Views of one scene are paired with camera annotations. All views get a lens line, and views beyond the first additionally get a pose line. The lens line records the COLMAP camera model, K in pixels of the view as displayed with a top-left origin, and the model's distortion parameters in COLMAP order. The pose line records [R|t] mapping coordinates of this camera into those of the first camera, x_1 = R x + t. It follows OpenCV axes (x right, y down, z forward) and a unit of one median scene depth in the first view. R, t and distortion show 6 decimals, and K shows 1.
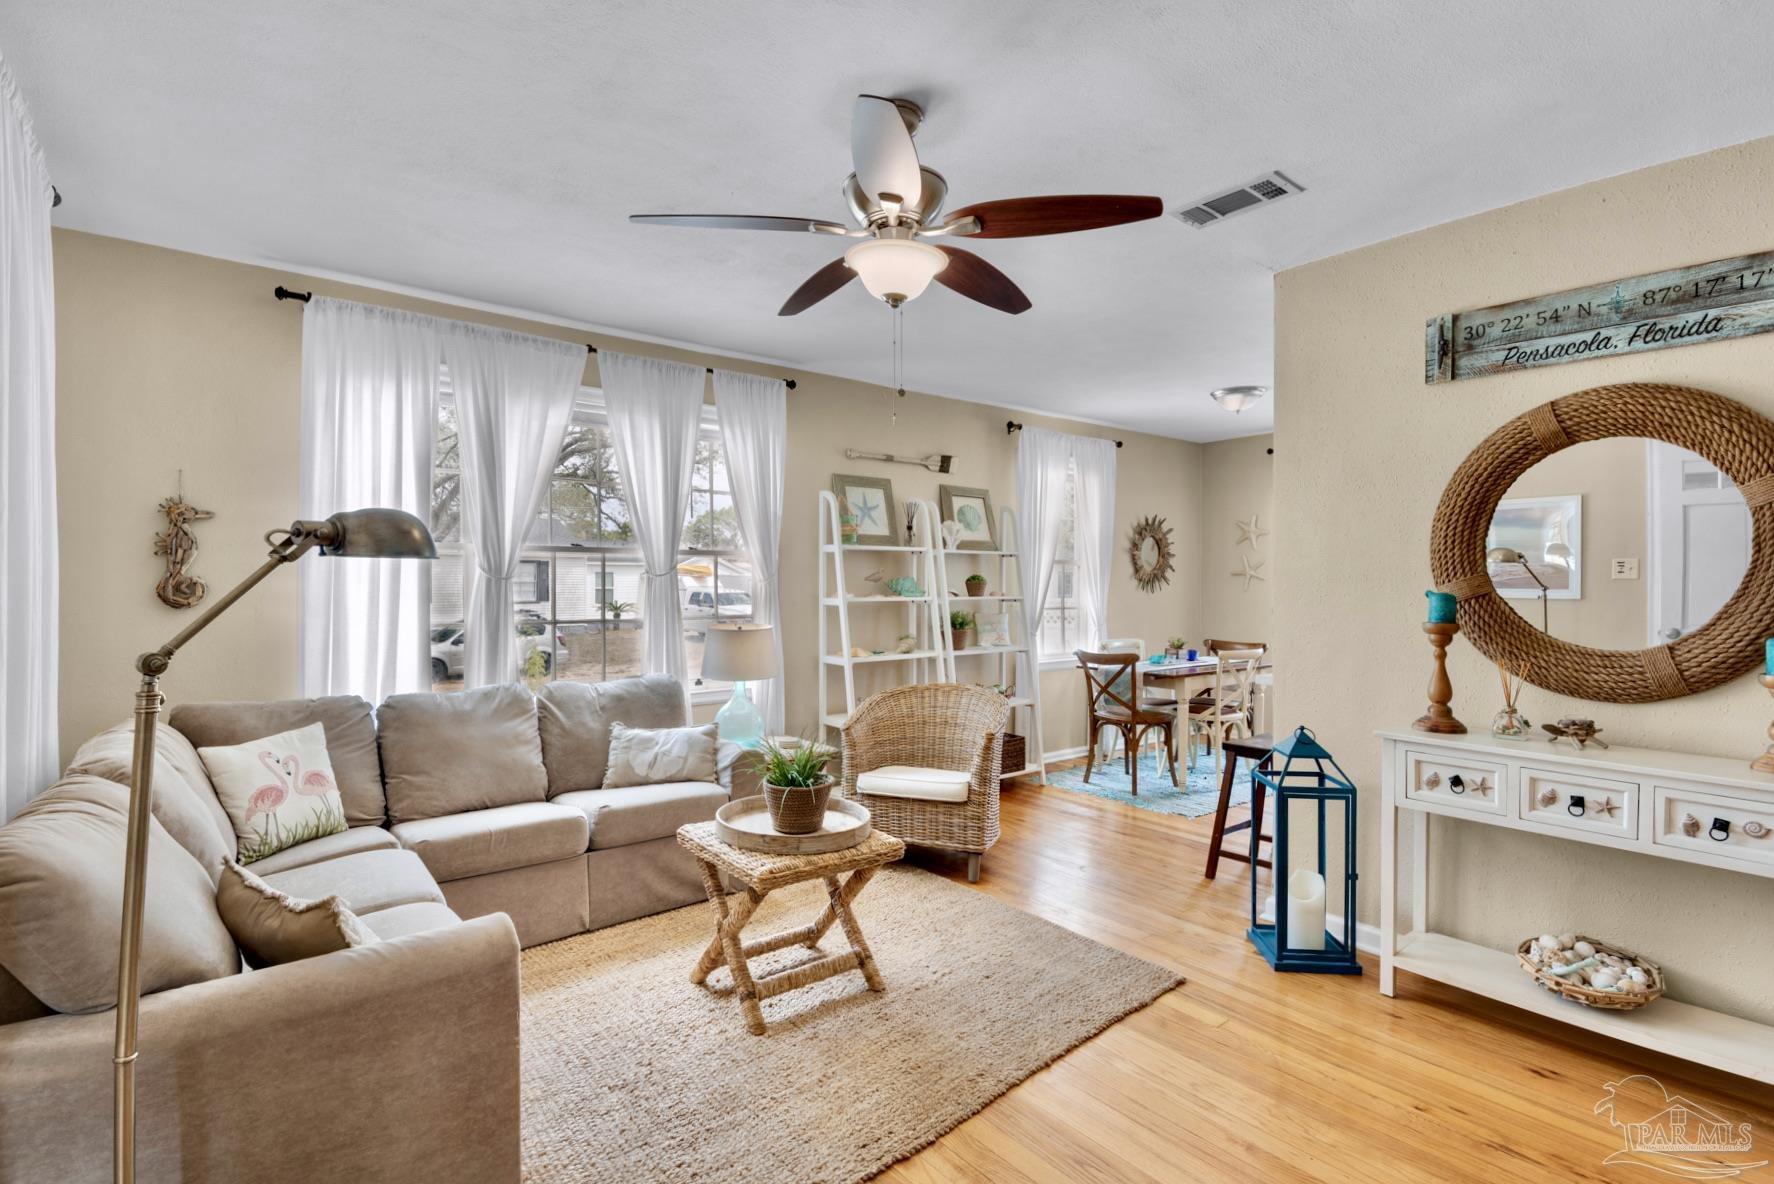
lens RADIAL K [[844.2, 0, 876.6], [0, 844.2, 581.9], [0, 0, 1]] dist [0.028936, -0.000981]
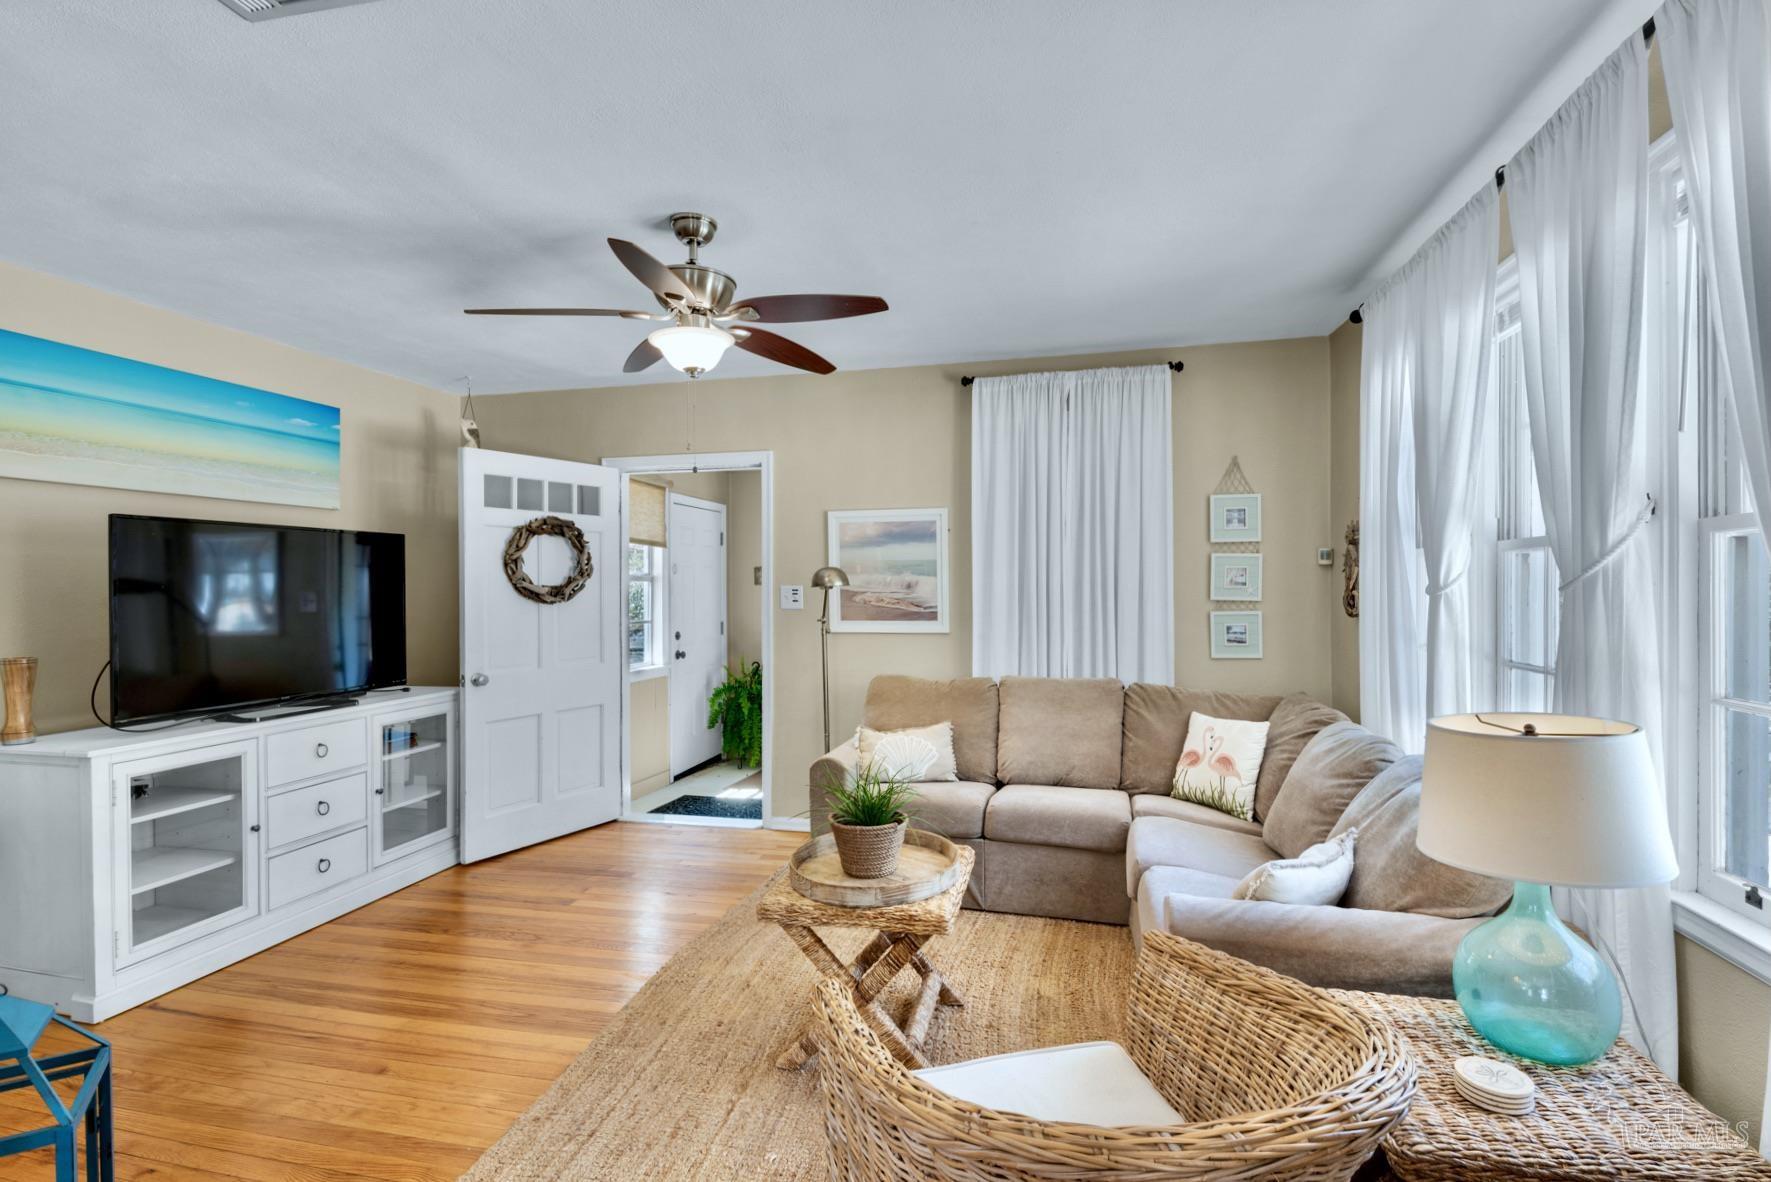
lens RADIAL K [[814.7, 0, 885.1], [0, 814.7, 583.1], [0, 0, 1]] dist [0.045366, -0.033046]
pose [[-0.783446, -0.002523, -0.621455, 0.389035], [0.001470, 0.999981, -0.005914, -0.010012], [0.621458, -0.005546, -0.783428, 1.485621]]
